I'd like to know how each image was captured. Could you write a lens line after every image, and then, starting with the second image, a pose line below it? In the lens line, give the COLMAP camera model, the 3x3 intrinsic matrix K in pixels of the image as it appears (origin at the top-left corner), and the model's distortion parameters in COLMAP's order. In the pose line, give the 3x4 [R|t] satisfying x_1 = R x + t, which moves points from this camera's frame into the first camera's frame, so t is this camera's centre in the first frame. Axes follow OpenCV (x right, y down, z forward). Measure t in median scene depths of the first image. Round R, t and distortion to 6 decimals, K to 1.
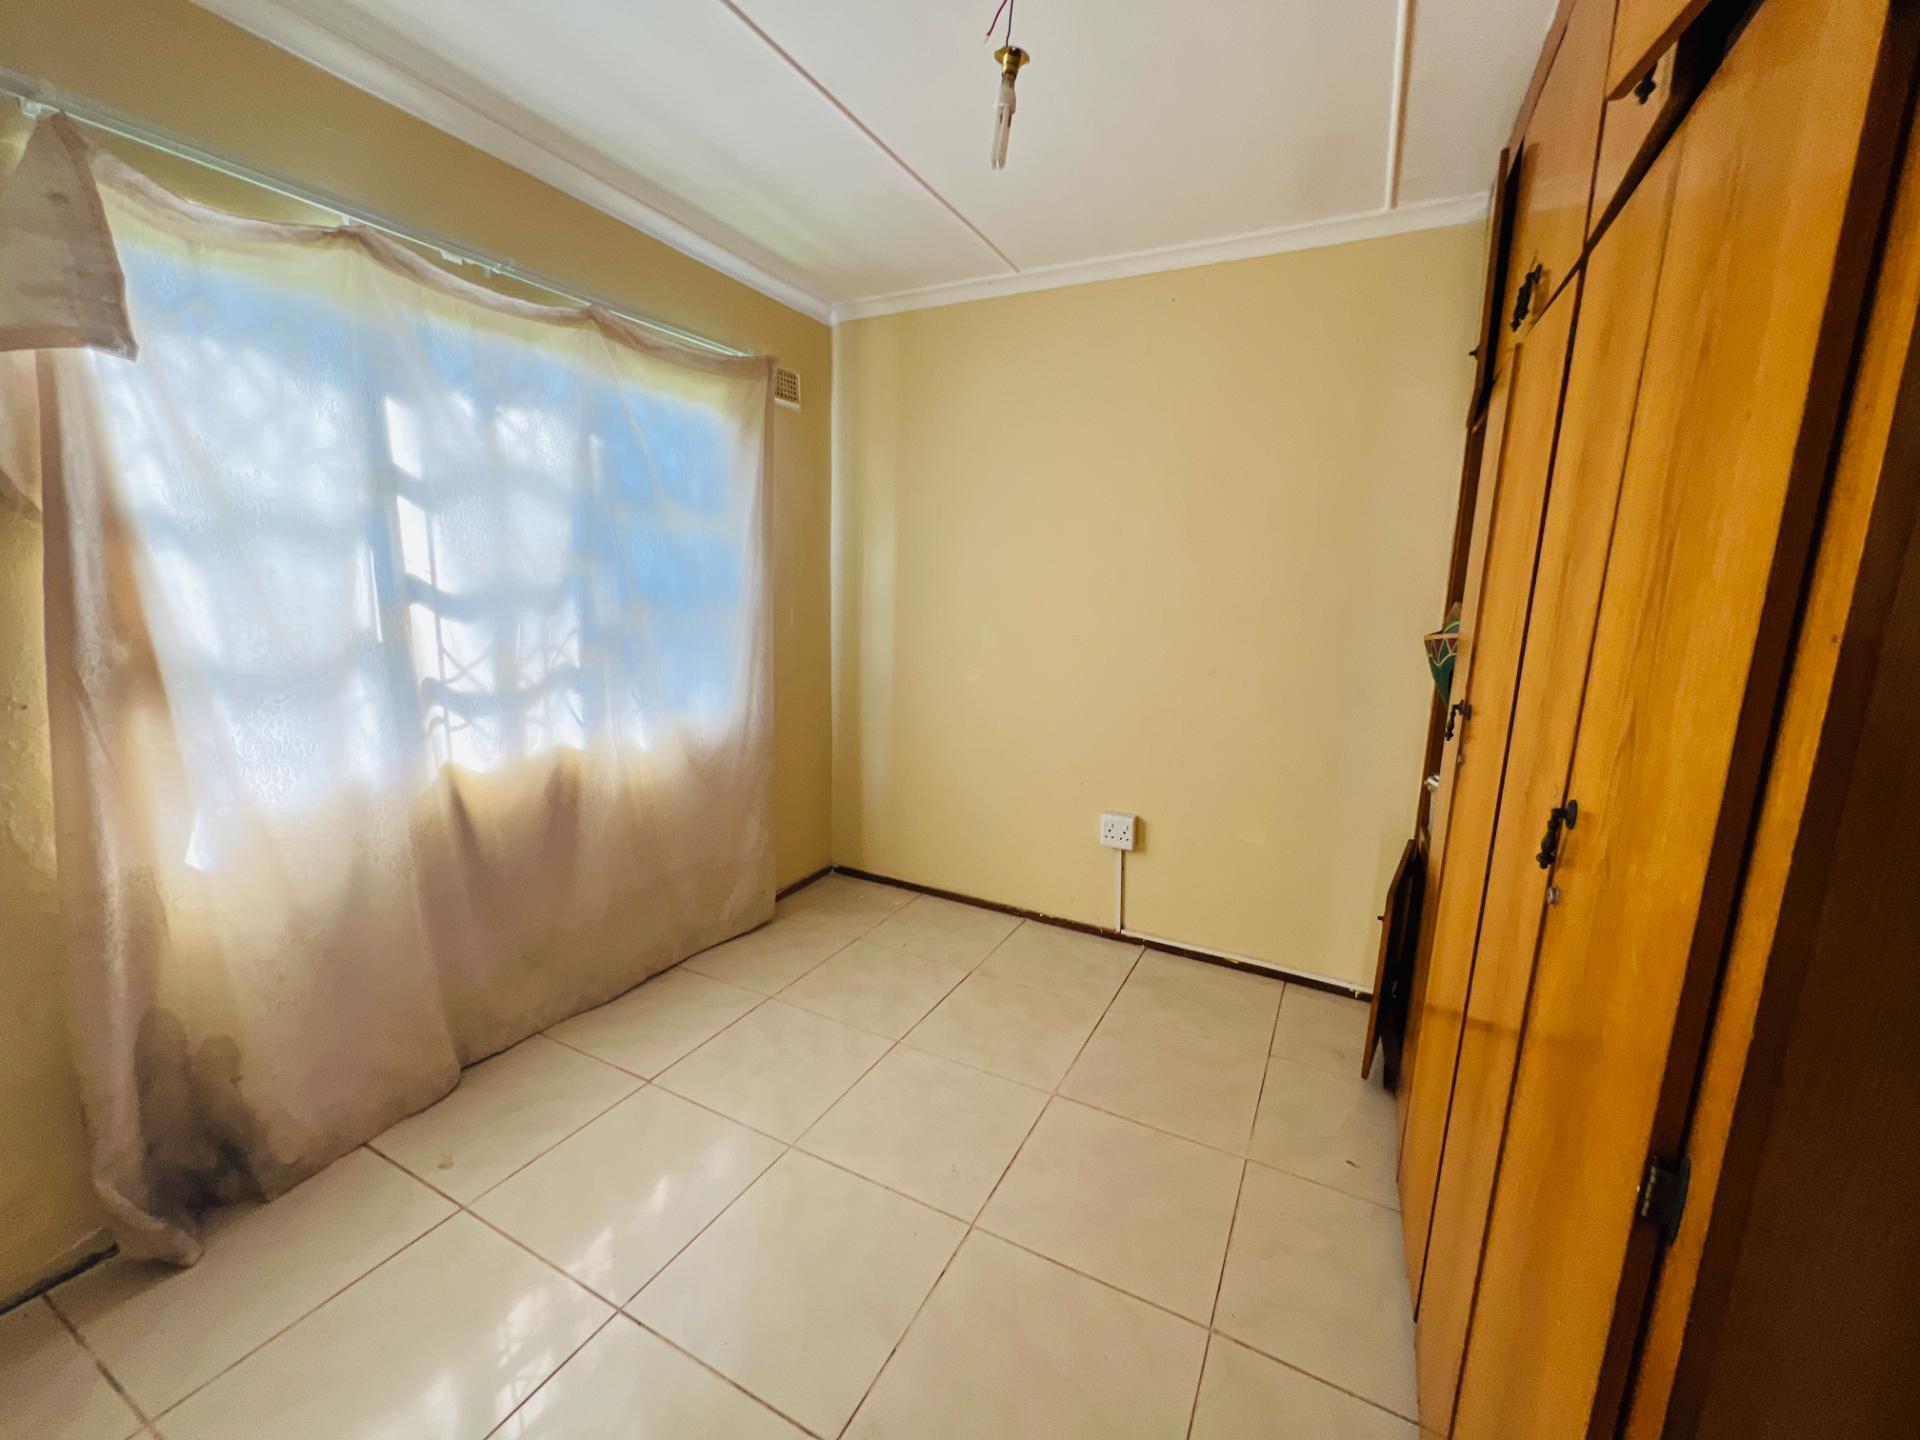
lens RADIAL K [[772.3, 0, 960.7], [0, 772.3, 723.5], [0, 0, 1]] dist [-0.003167, 0.001408]
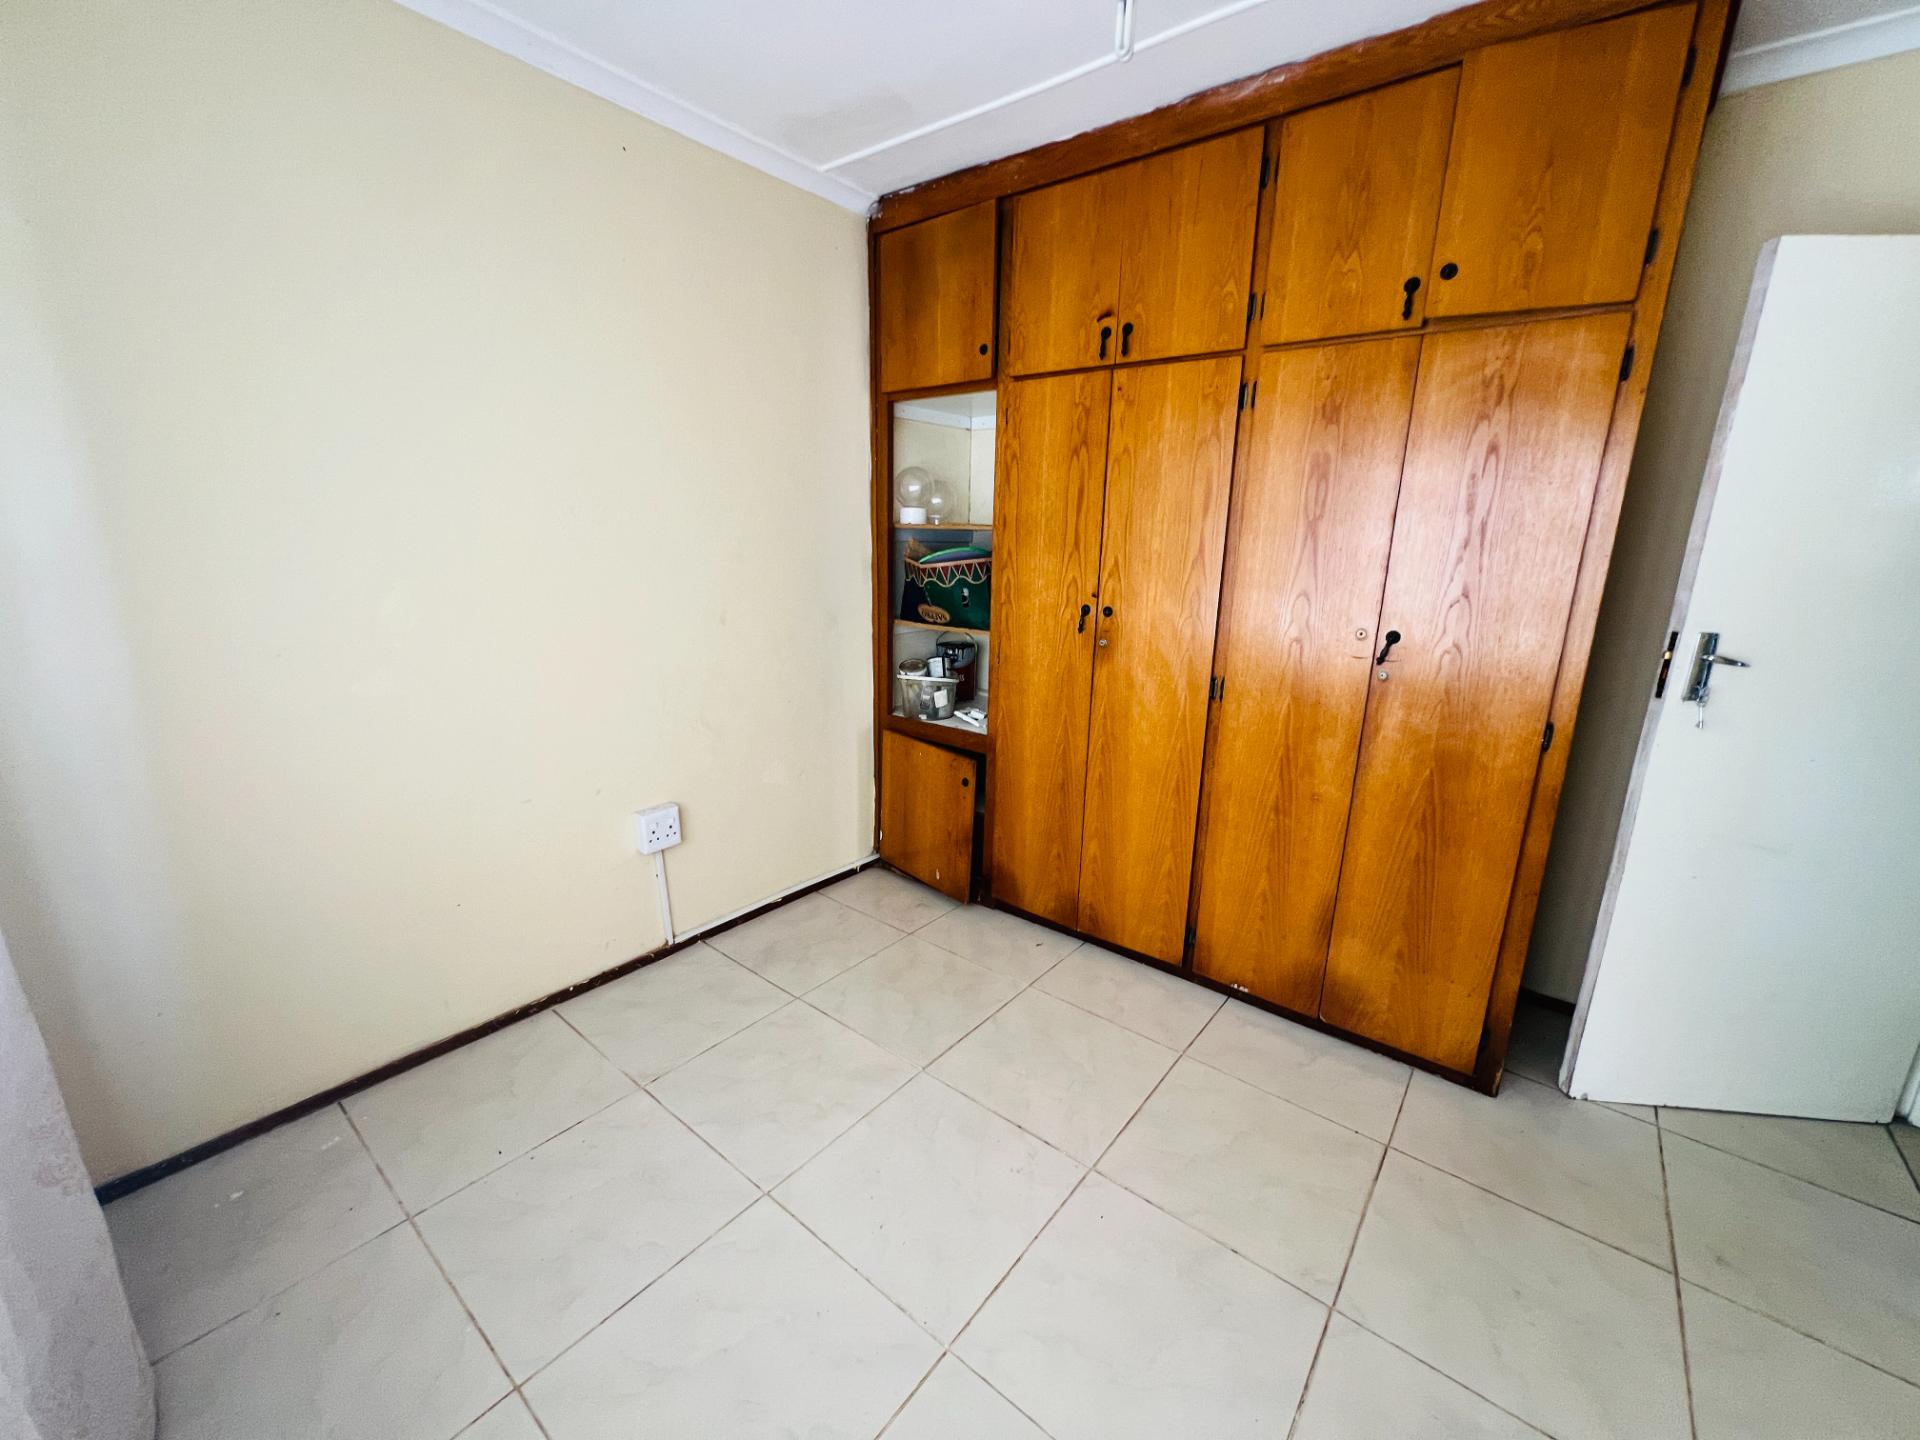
lens RADIAL K [[772.3, 0, 961.6], [0, 772.3, 716.1], [0, 0, 1]] dist [-0.003167, 0.001408]
pose [[0.201329, -0.251113, 0.946789, -0.481236], [0.162626, 0.961735, 0.220496, -0.105440], [-0.965929, 0.109580, 0.234463, 0.487245]]
